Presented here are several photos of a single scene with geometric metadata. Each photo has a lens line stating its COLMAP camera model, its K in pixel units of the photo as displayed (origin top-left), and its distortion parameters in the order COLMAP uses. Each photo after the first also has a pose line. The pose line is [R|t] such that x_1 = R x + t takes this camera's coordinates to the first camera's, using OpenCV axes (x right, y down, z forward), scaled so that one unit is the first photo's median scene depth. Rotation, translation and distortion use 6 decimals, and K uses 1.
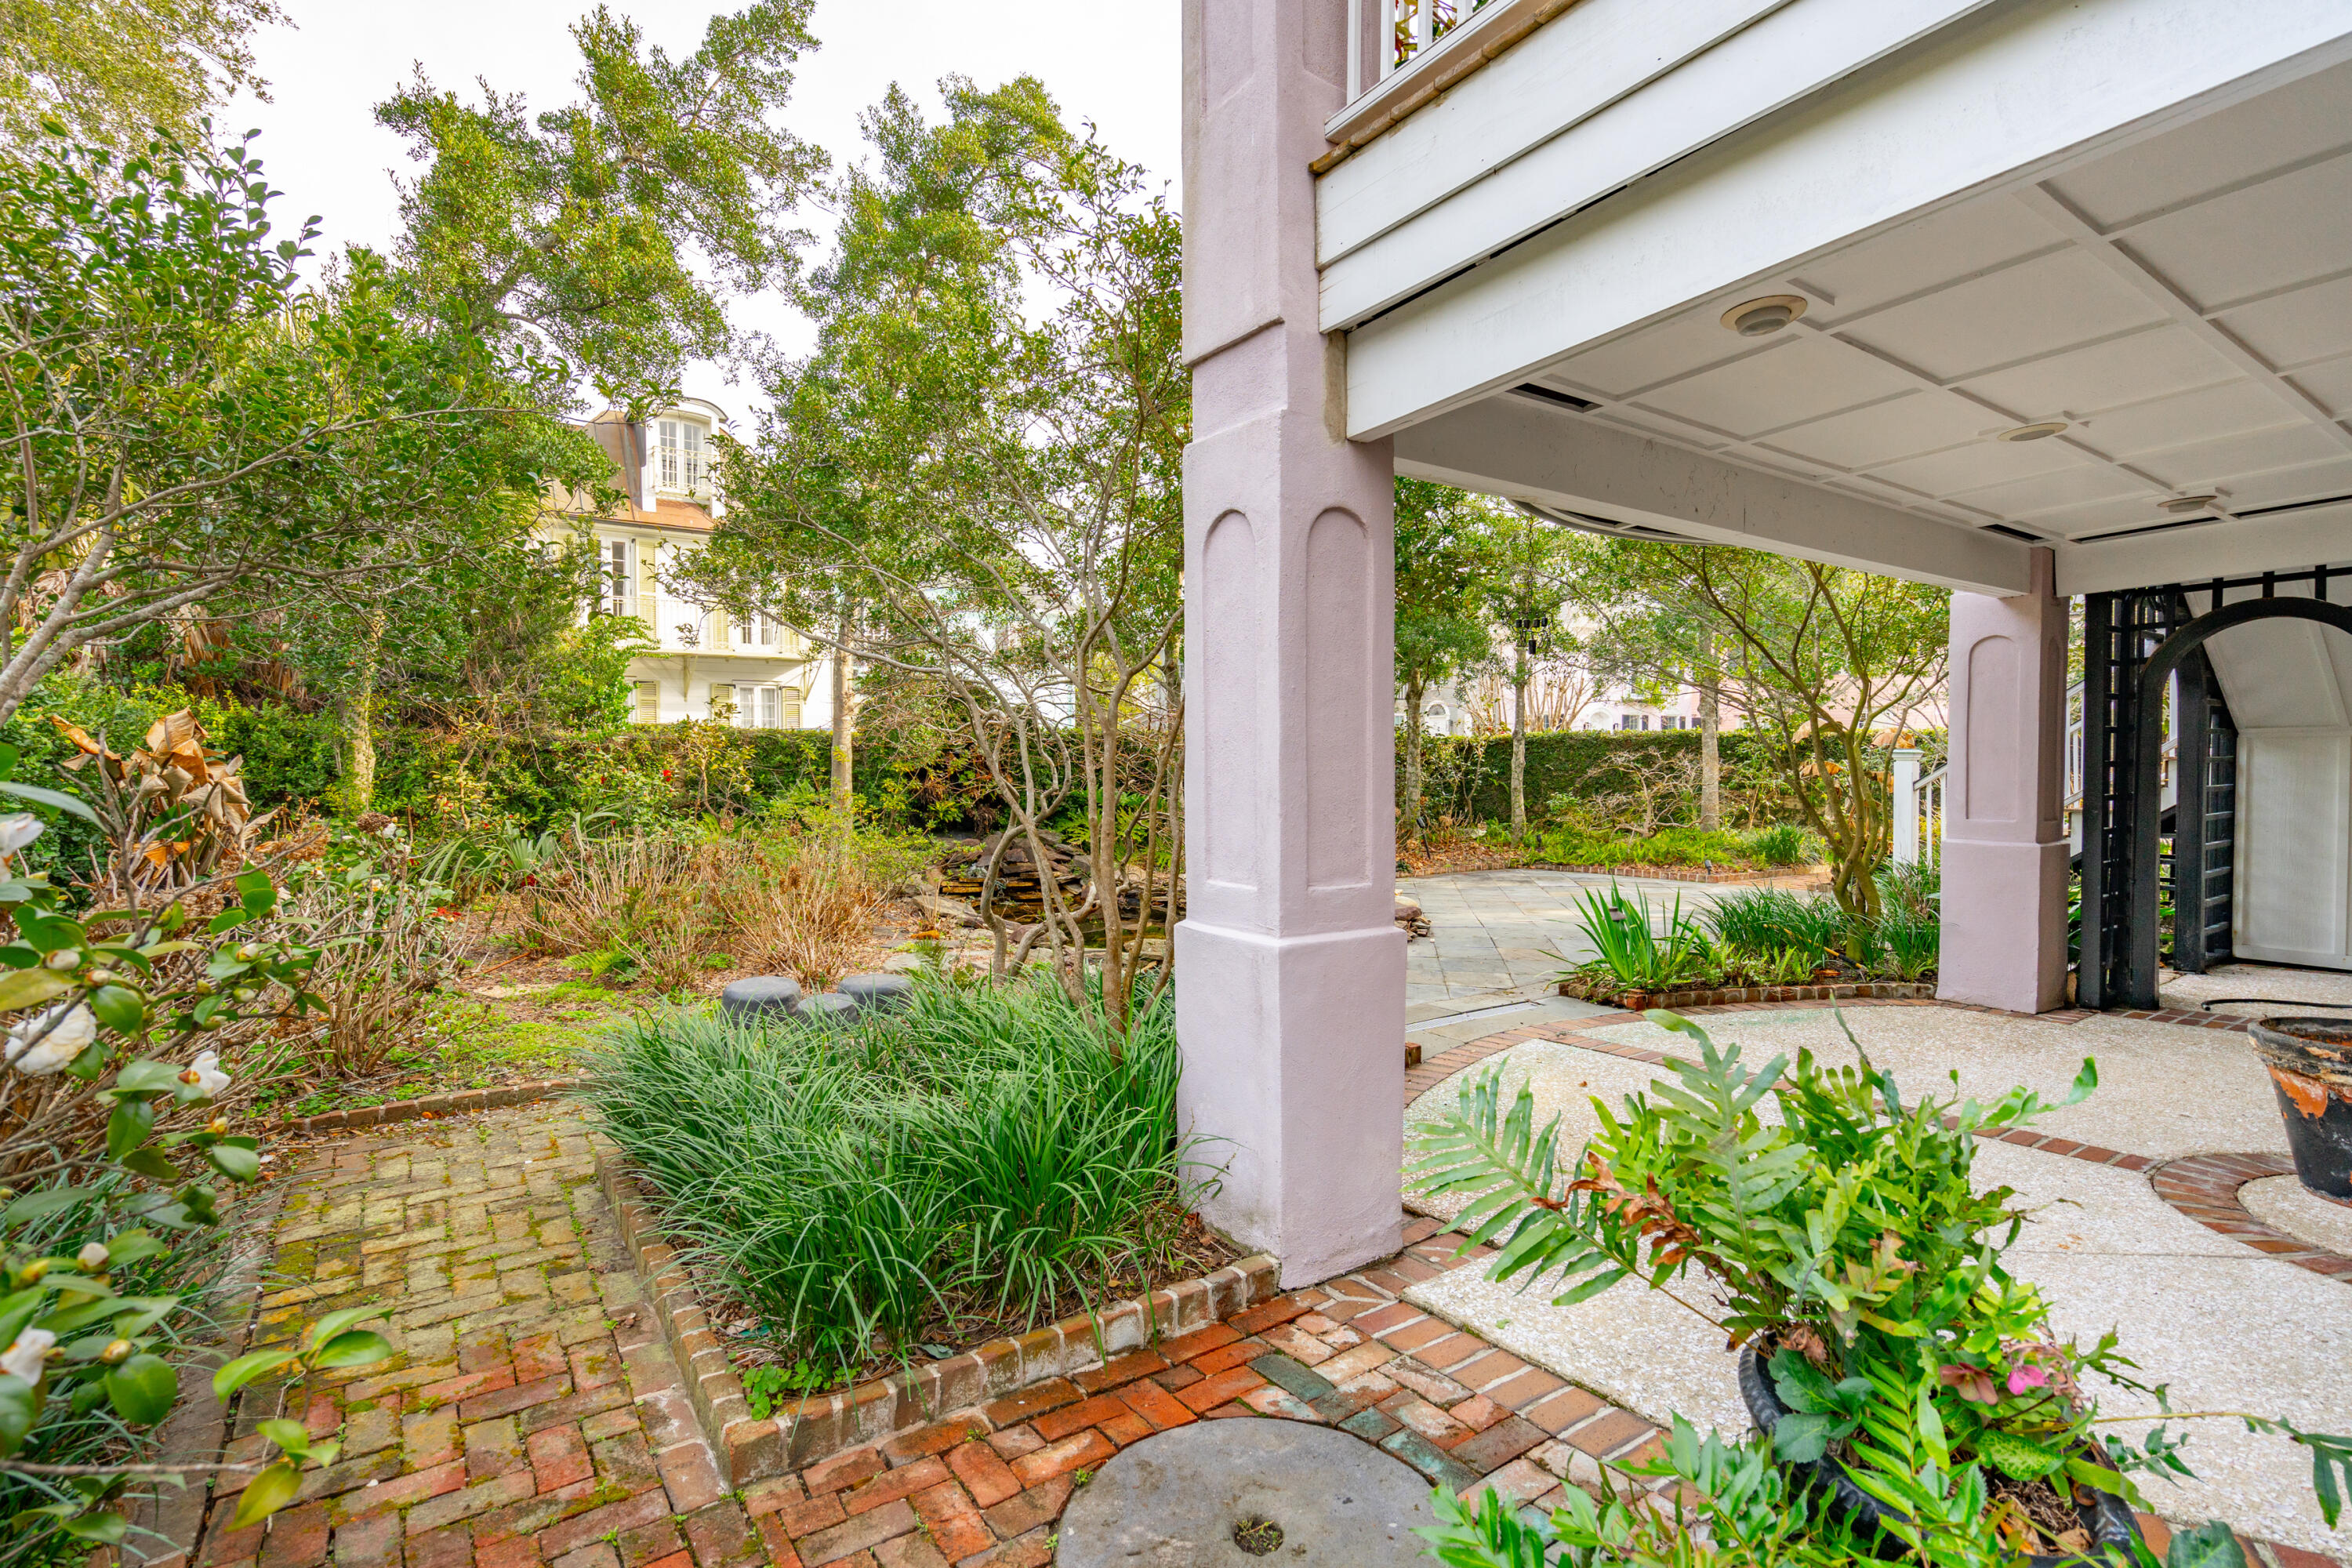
lens RADIAL K [[1113.3, 0, 1177.5], [0, 1113.3, 784.5], [0, 0, 1]] dist [-0.000574, -0.000047]
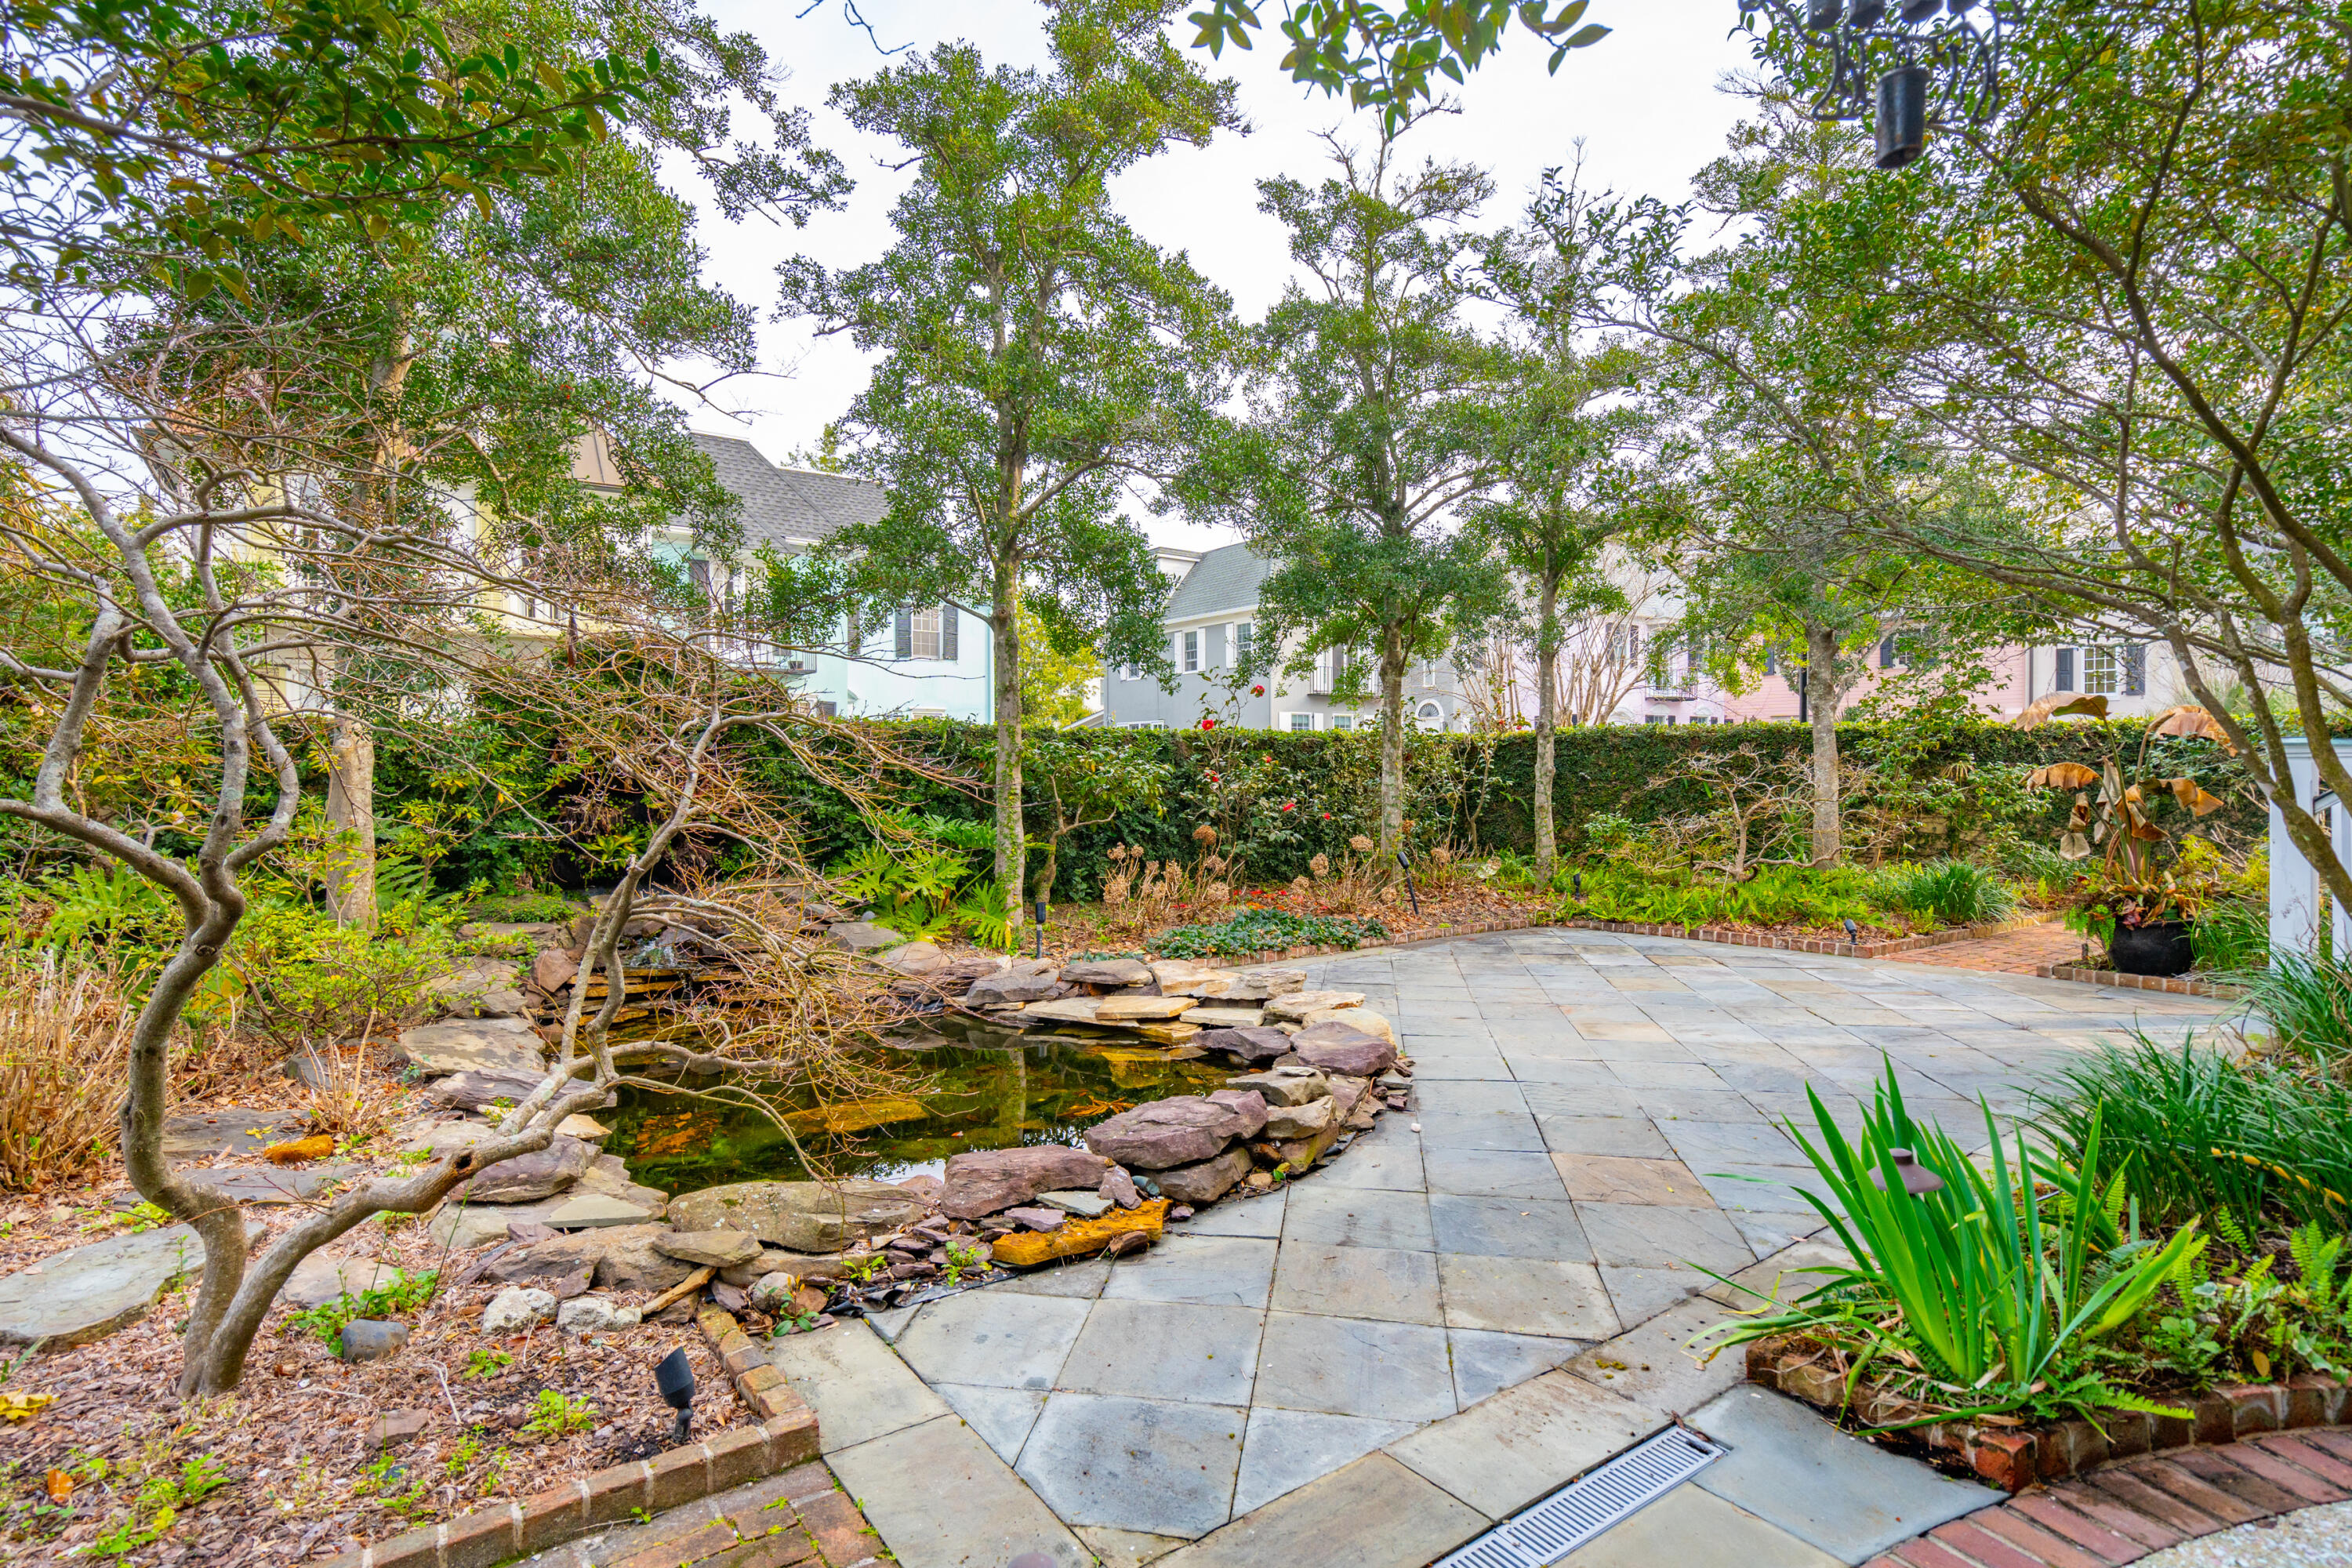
lens RADIAL K [[1192.1, 0, 1175.6], [0, 1192.1, 778.9], [0, 0, 1]] dist [0.003771, 0.001075]
pose [[0.999815, -0.005902, 0.018287, 0.064251], [0.006187, 0.999860, -0.015575, -0.003656], [-0.018193, 0.015685, 0.999711, 0.267164]]
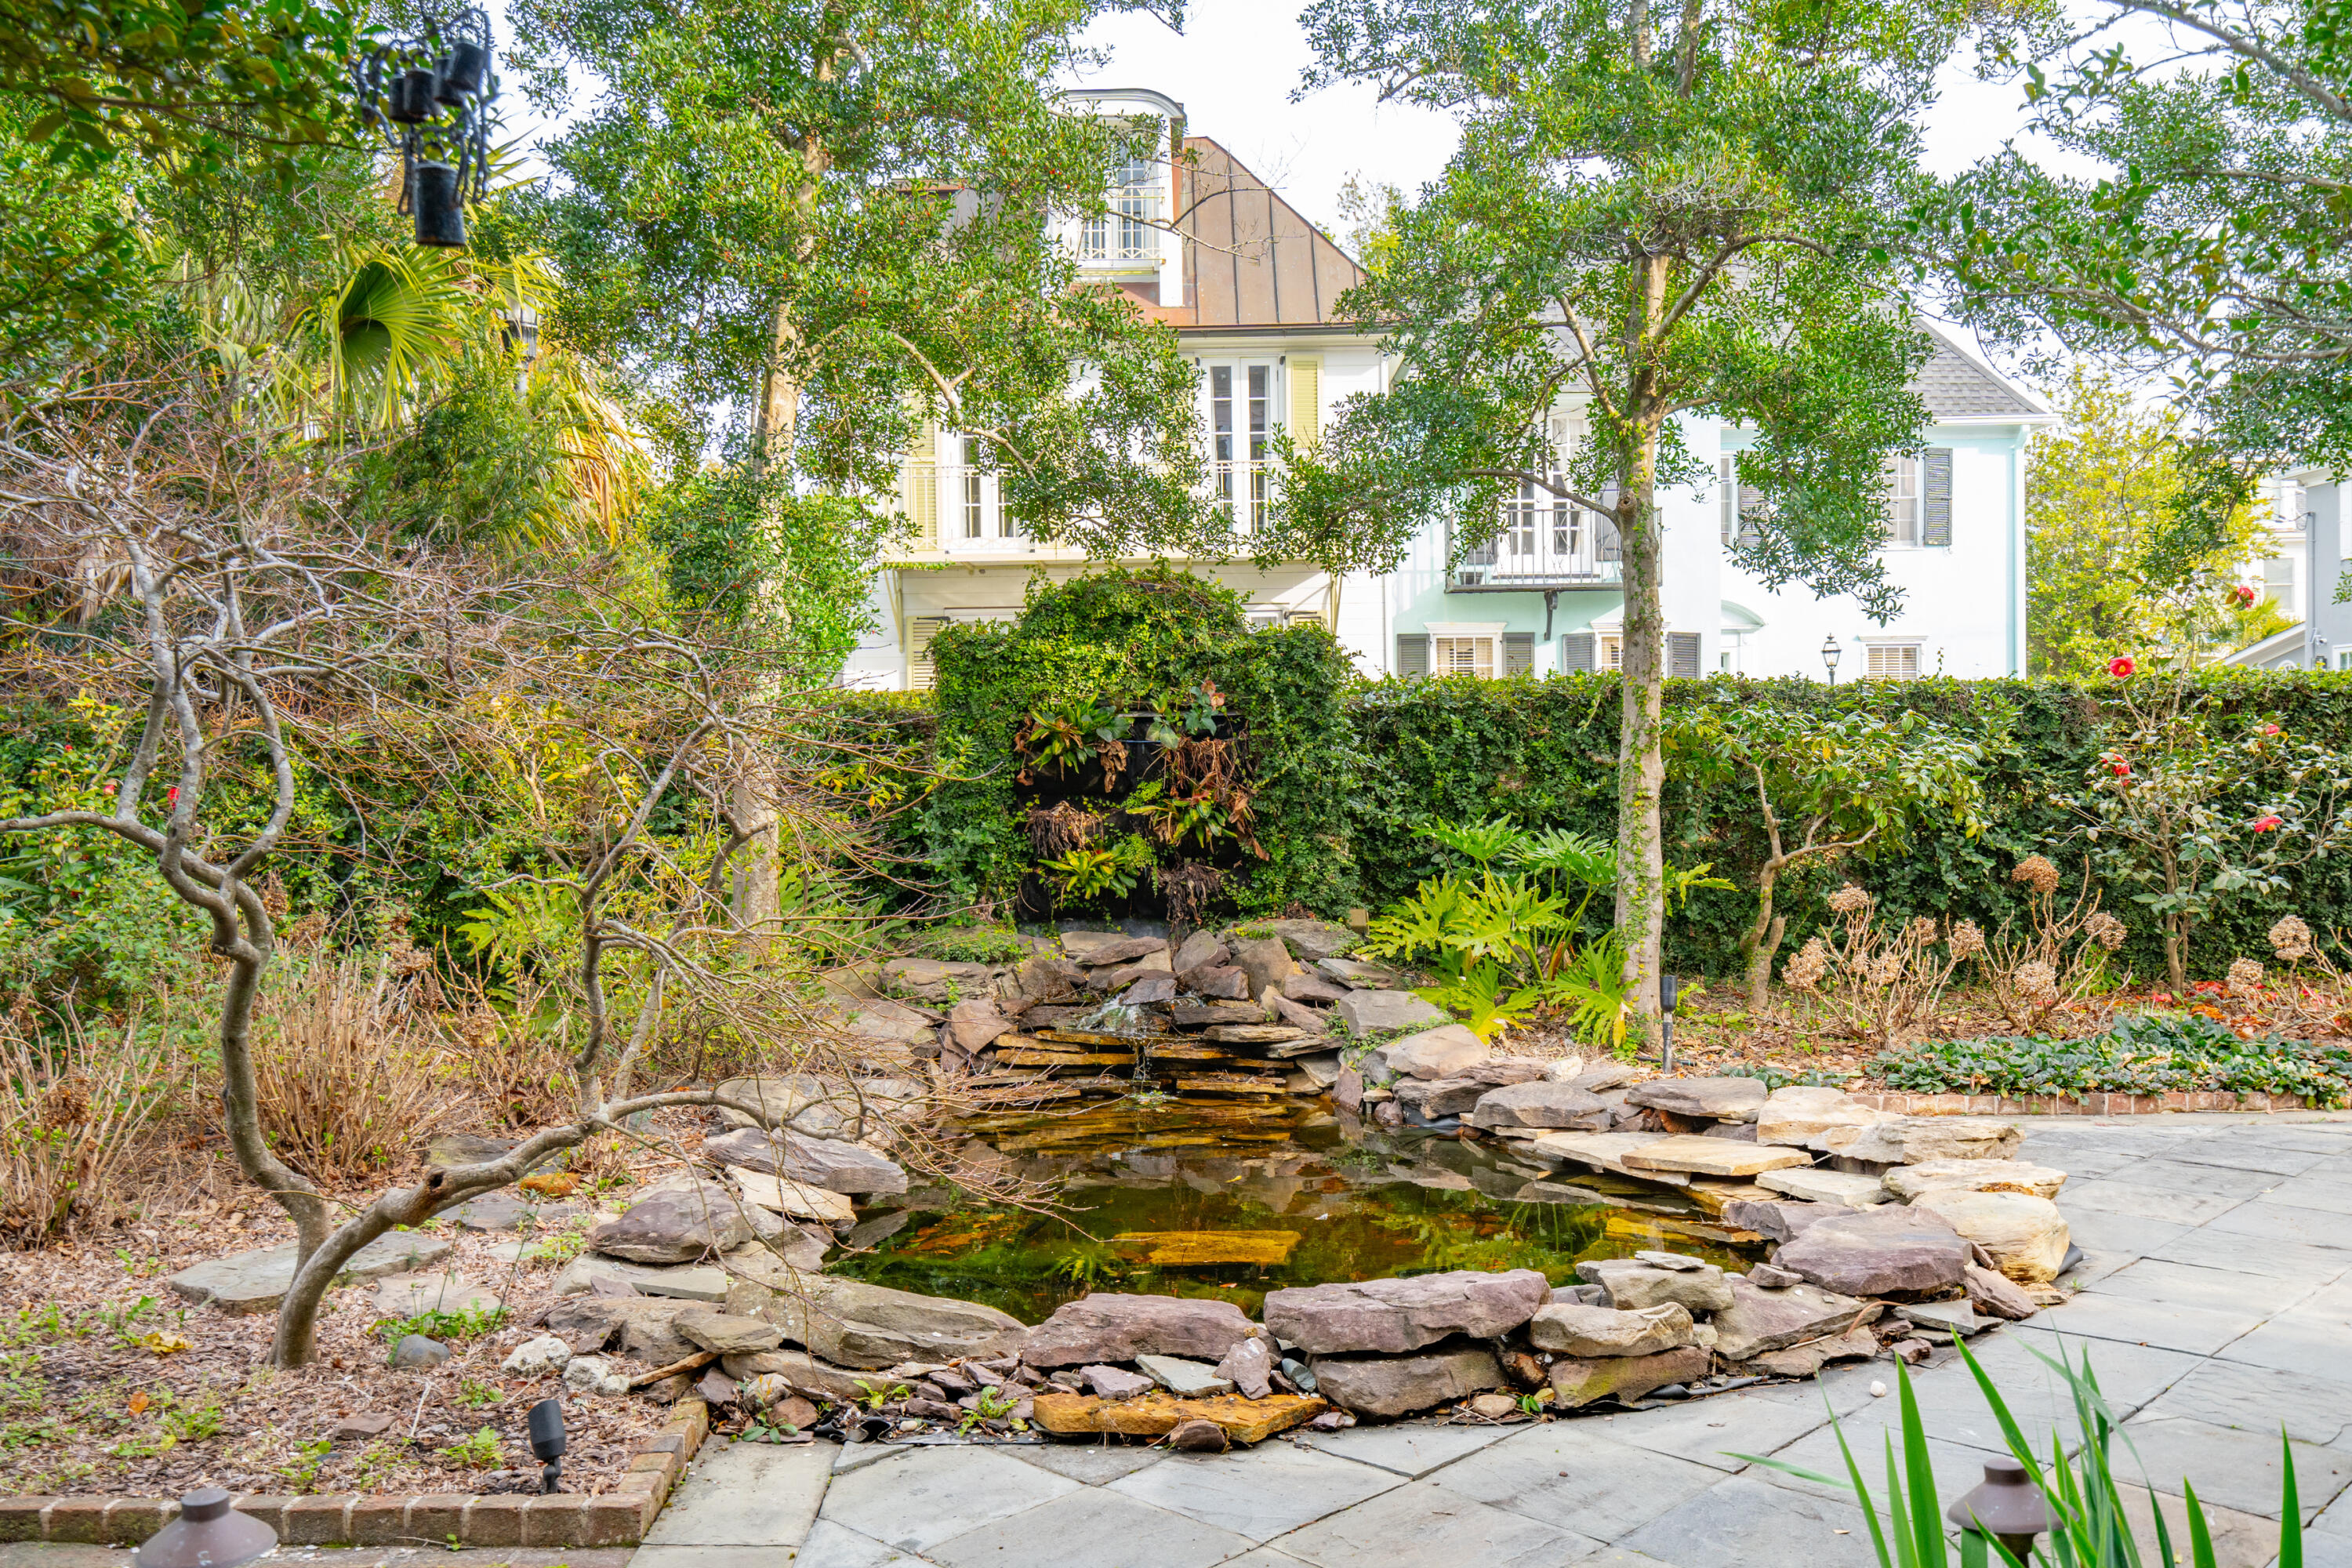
lens RADIAL K [[2128.1, 0, 1175.6], [0, 2128.1, 786.4], [0, 0, 1]] dist [0.005923, -0.003215]
pose [[0.813969, -0.002964, -0.580900, 0.228359], [0.001488, 0.999994, -0.003019, -0.006824], [0.580906, 0.001593, 0.813969, 0.256568]]
